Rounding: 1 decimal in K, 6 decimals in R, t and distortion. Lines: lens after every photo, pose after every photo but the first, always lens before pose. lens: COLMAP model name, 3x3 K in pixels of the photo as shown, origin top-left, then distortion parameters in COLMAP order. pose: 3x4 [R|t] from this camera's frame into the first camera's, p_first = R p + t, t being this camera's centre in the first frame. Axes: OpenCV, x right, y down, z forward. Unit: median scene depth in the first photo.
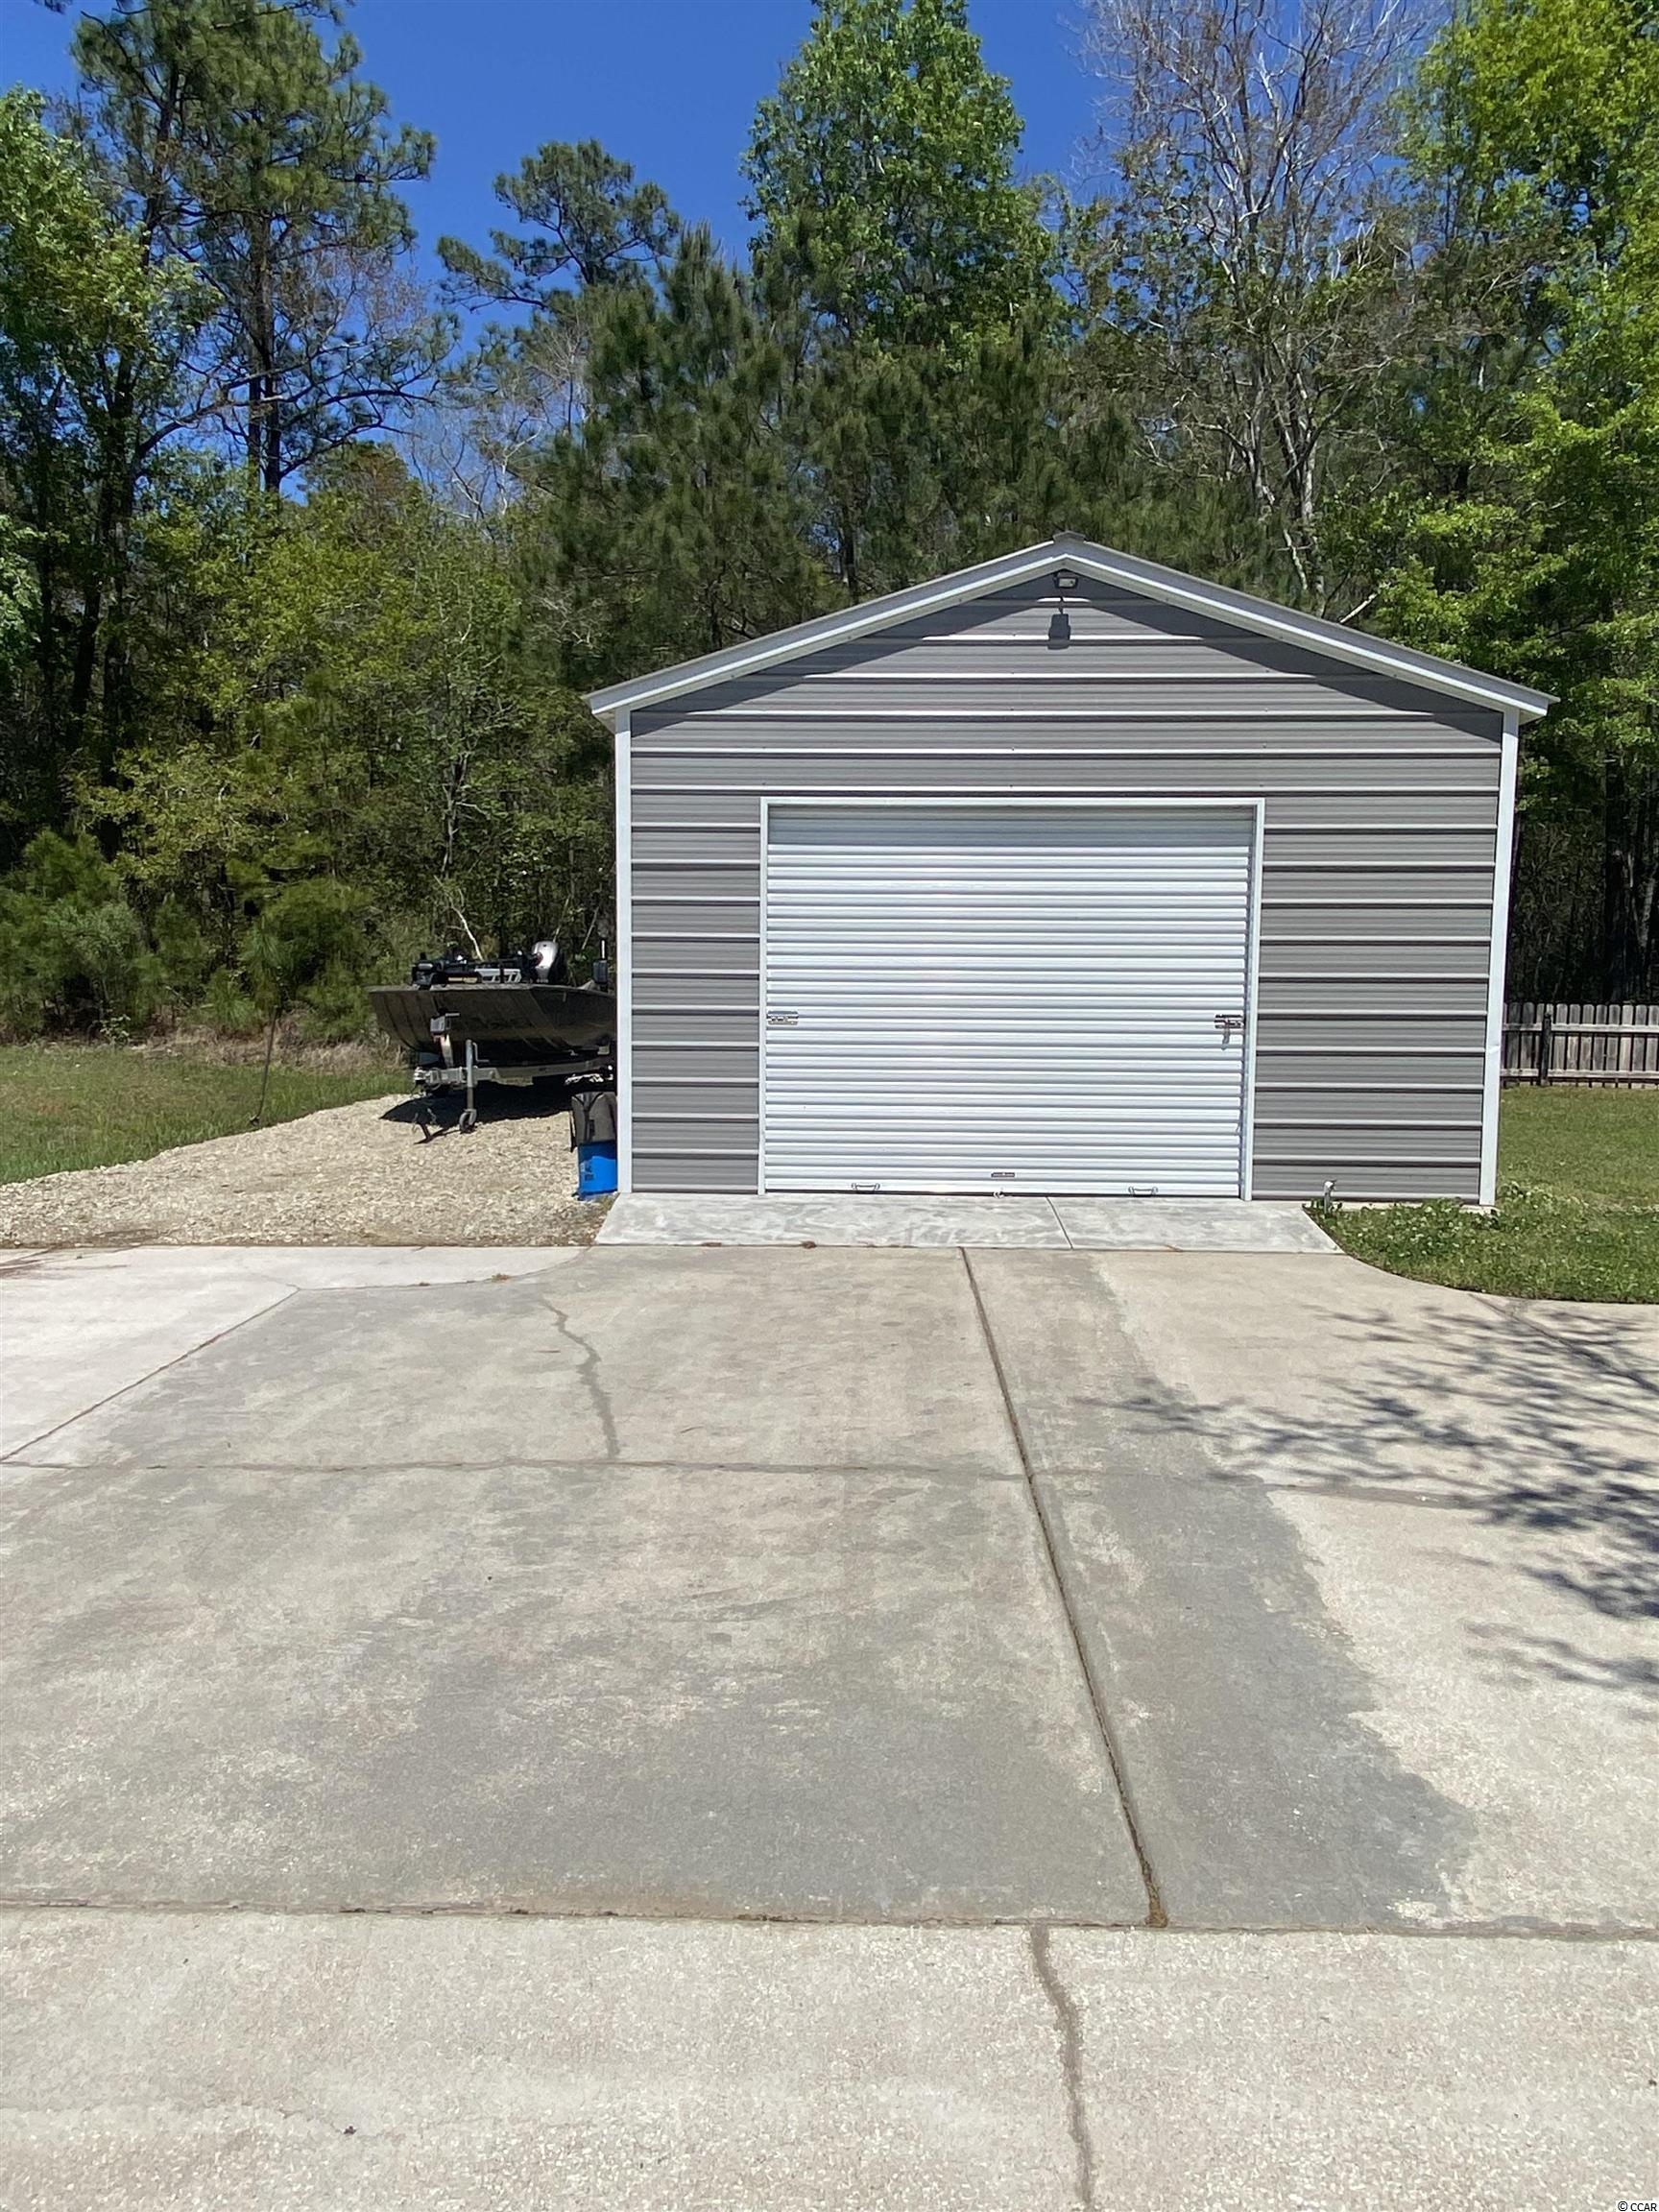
lens RADIAL K [[1469.4, 0, 834.1], [0, 1469.4, 1105.4], [0, 0, 1]] dist [0.038759, -0.000691]
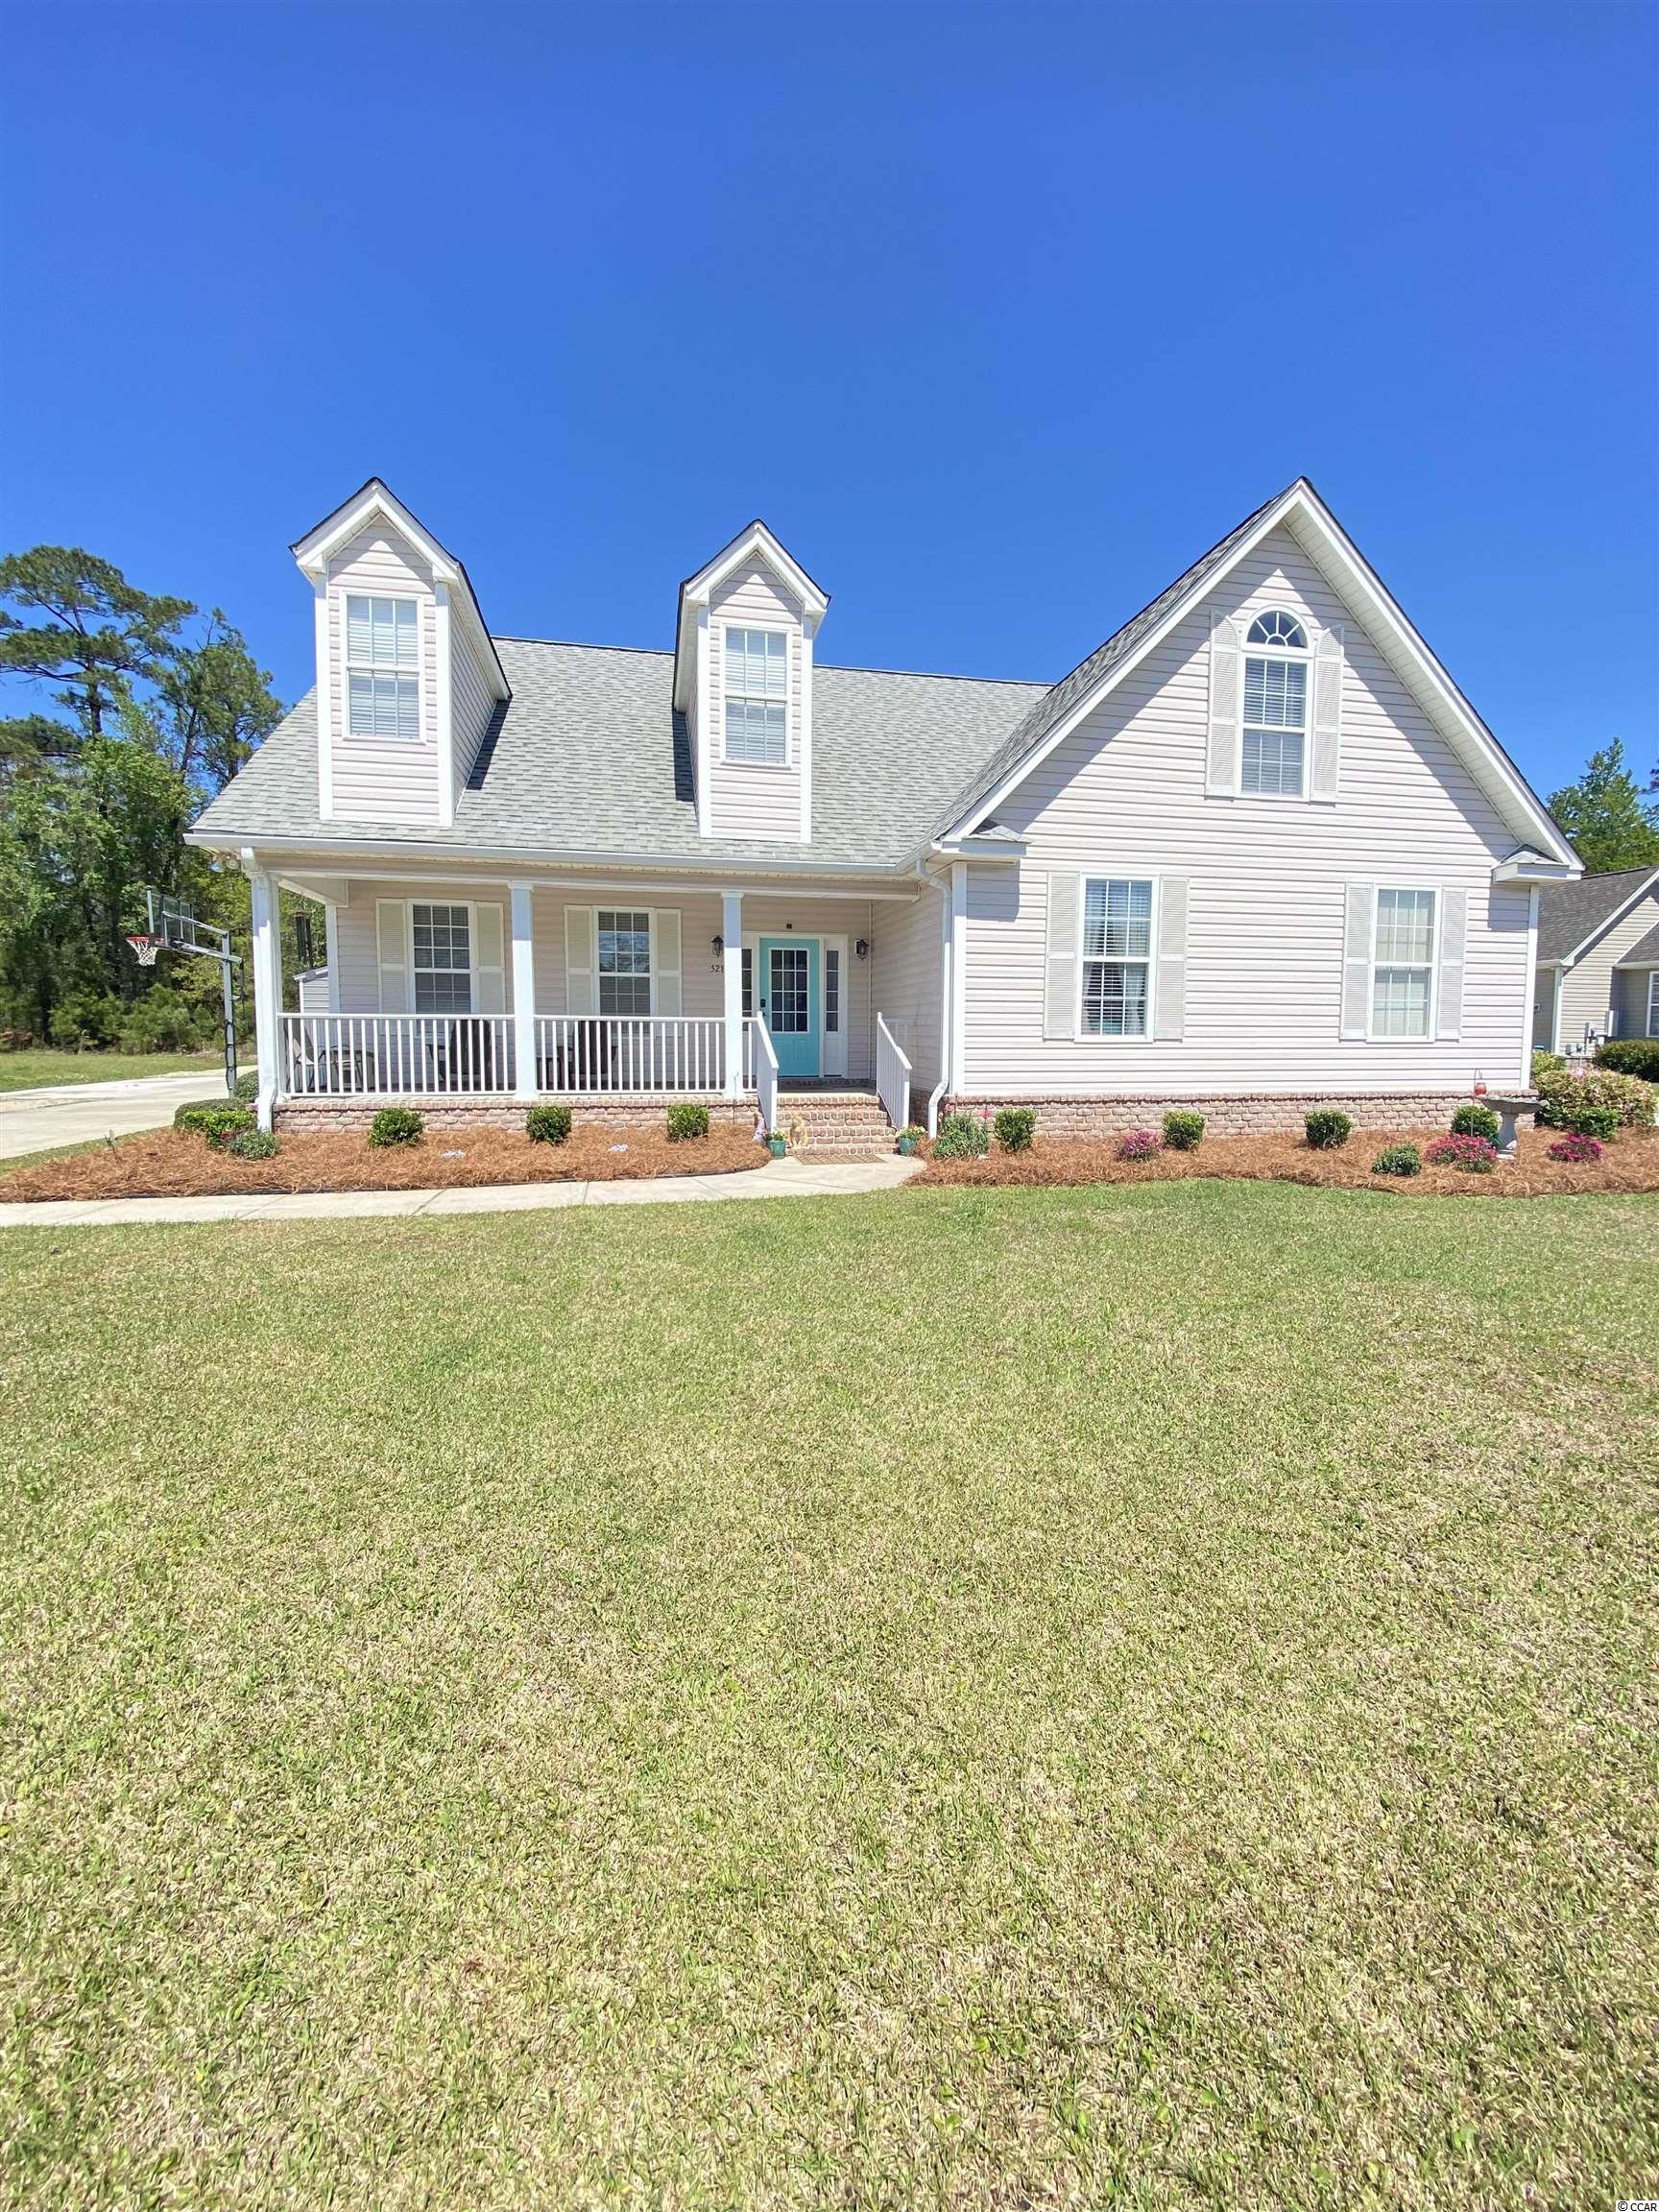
lens RADIAL K [[912.9, 0, 825.2], [0, 912.9, 1104.4], [0, 0, 1]] dist [0.001859, -0.003532]
pose [[0.982992, -0.022823, 0.182226, 0.449824], [0.023263, 0.999729, -0.000281, 0.089532], [-0.182171, 0.004516, 0.983257, -1.036747]]
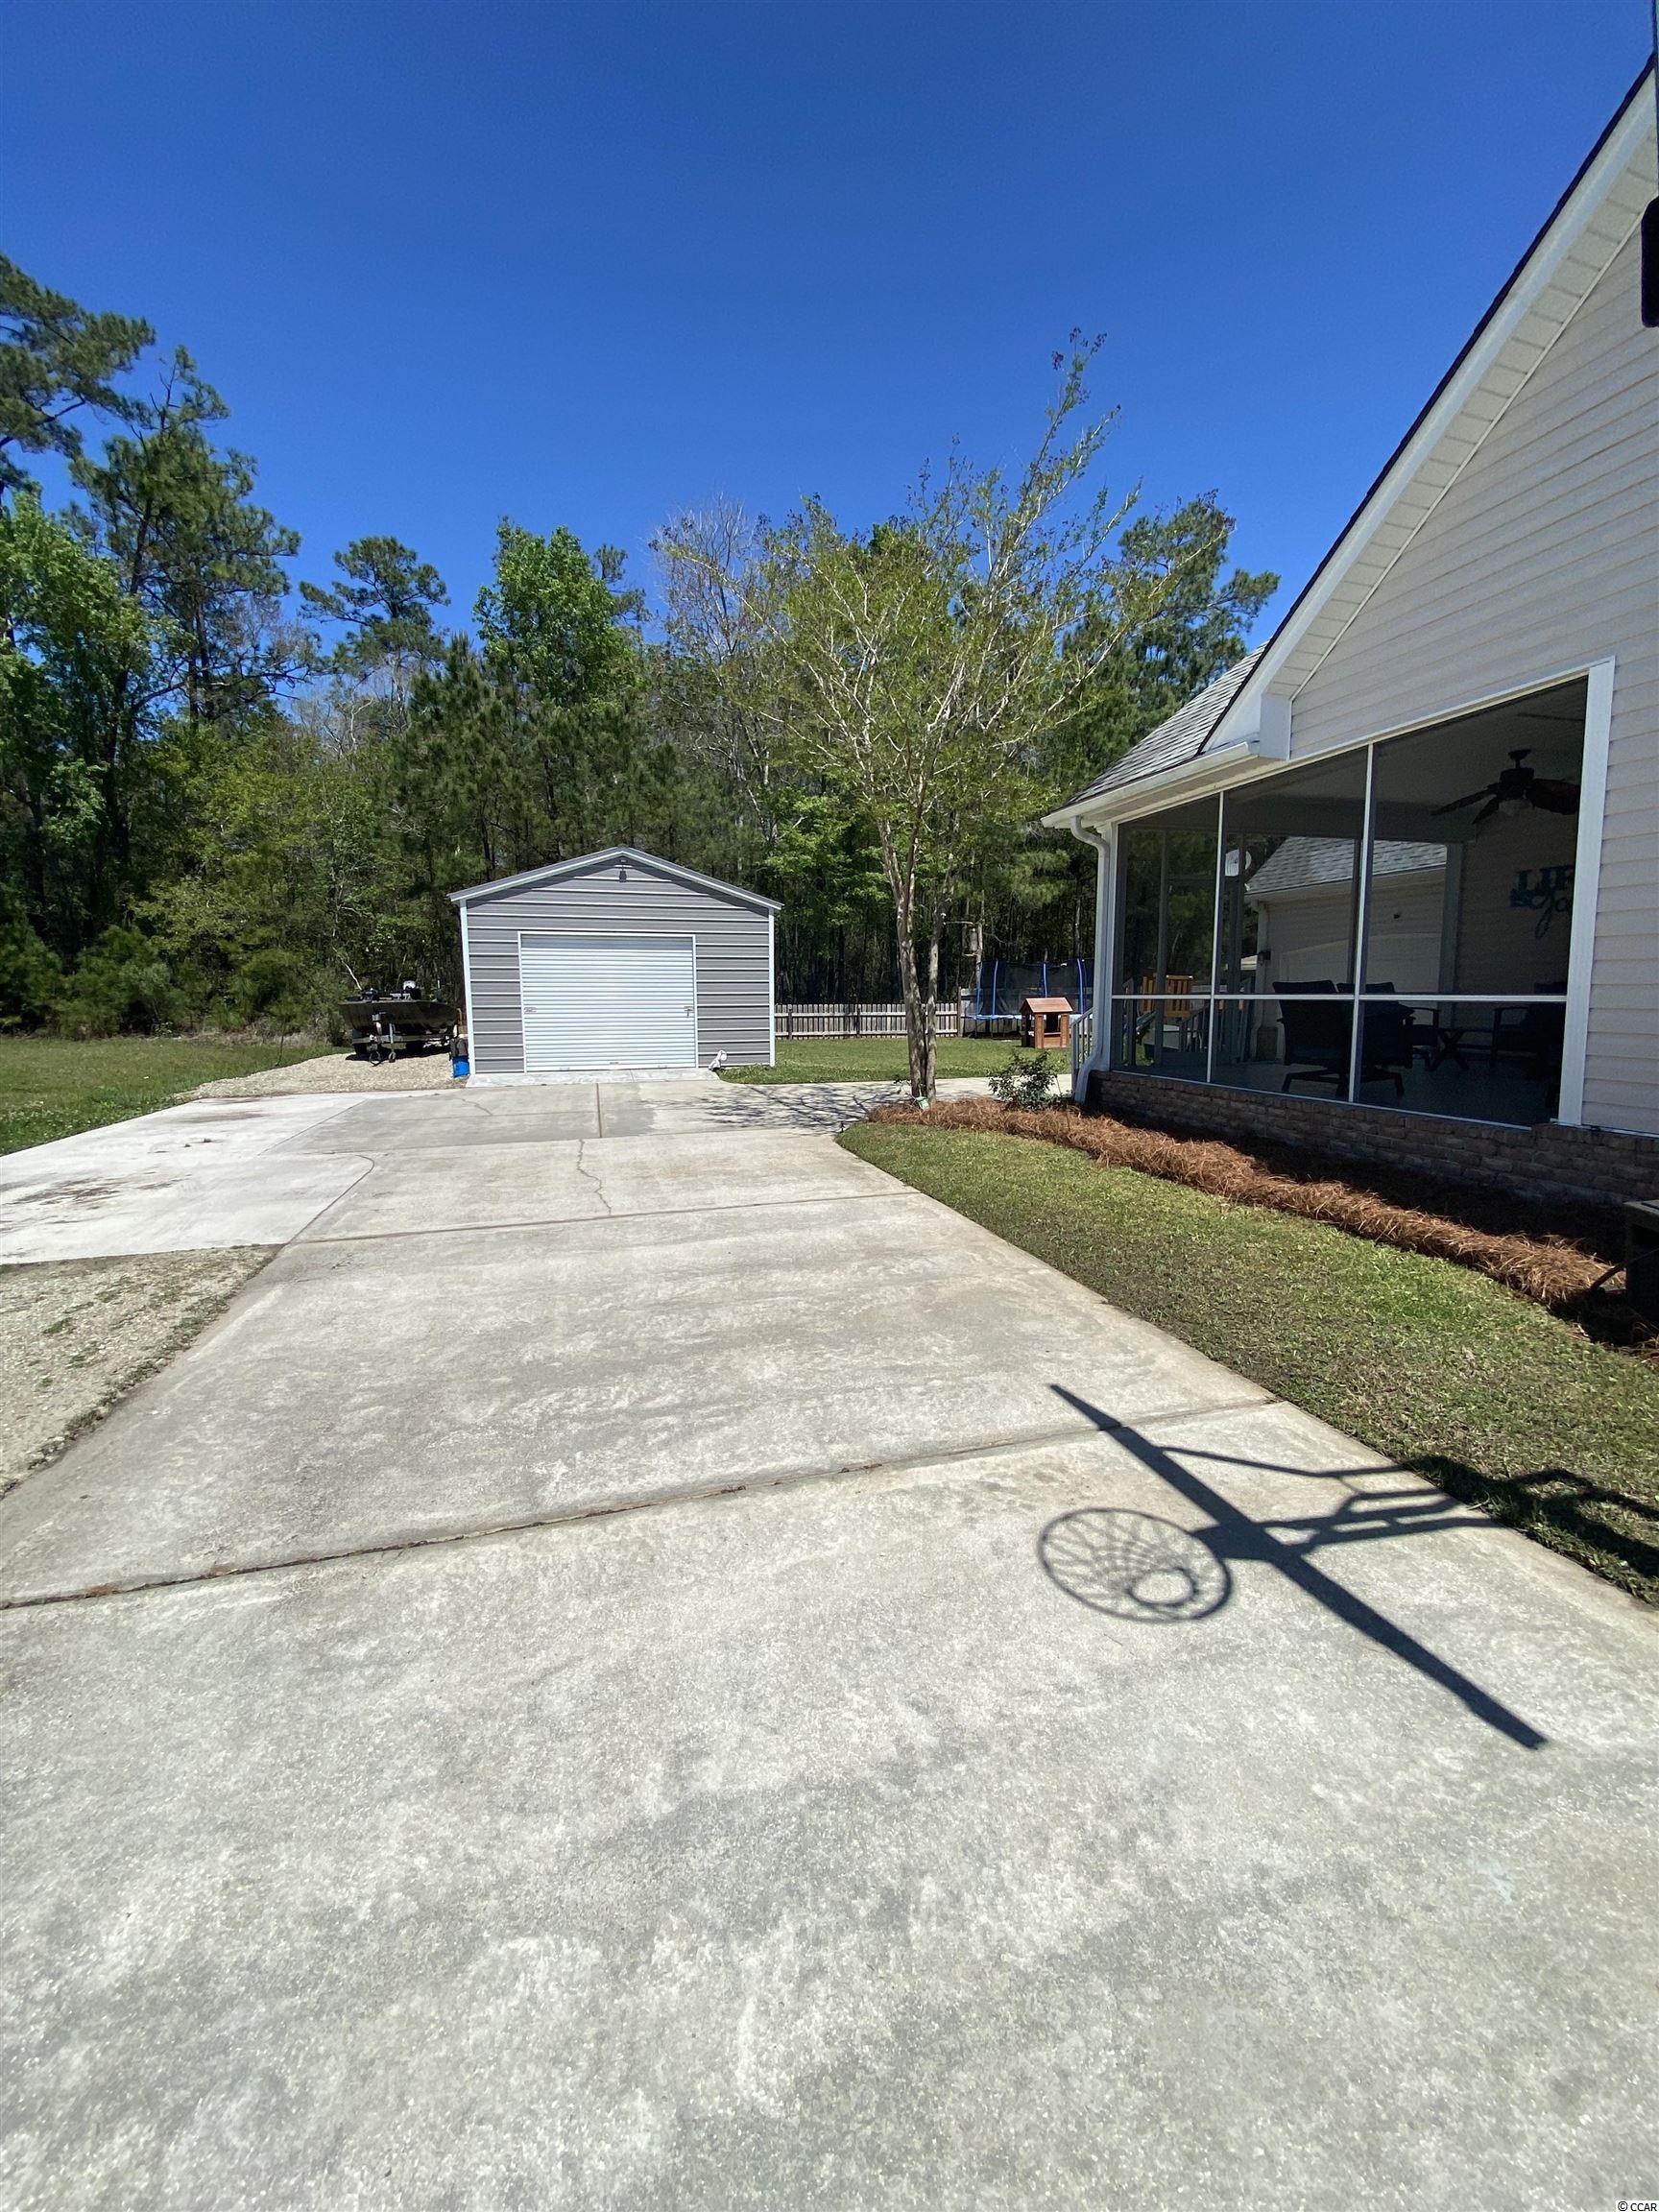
lens RADIAL K [[912.9, 0, 823.3], [0, 912.9, 1094.3], [0, 0, 1]] dist [0.001859, -0.003532]
pose [[0.959796, -0.043391, 0.277326, 0.005578], [0.037605, 0.998951, 0.026148, 0.032543], [-0.278170, -0.014668, 0.960420, -0.355273]]
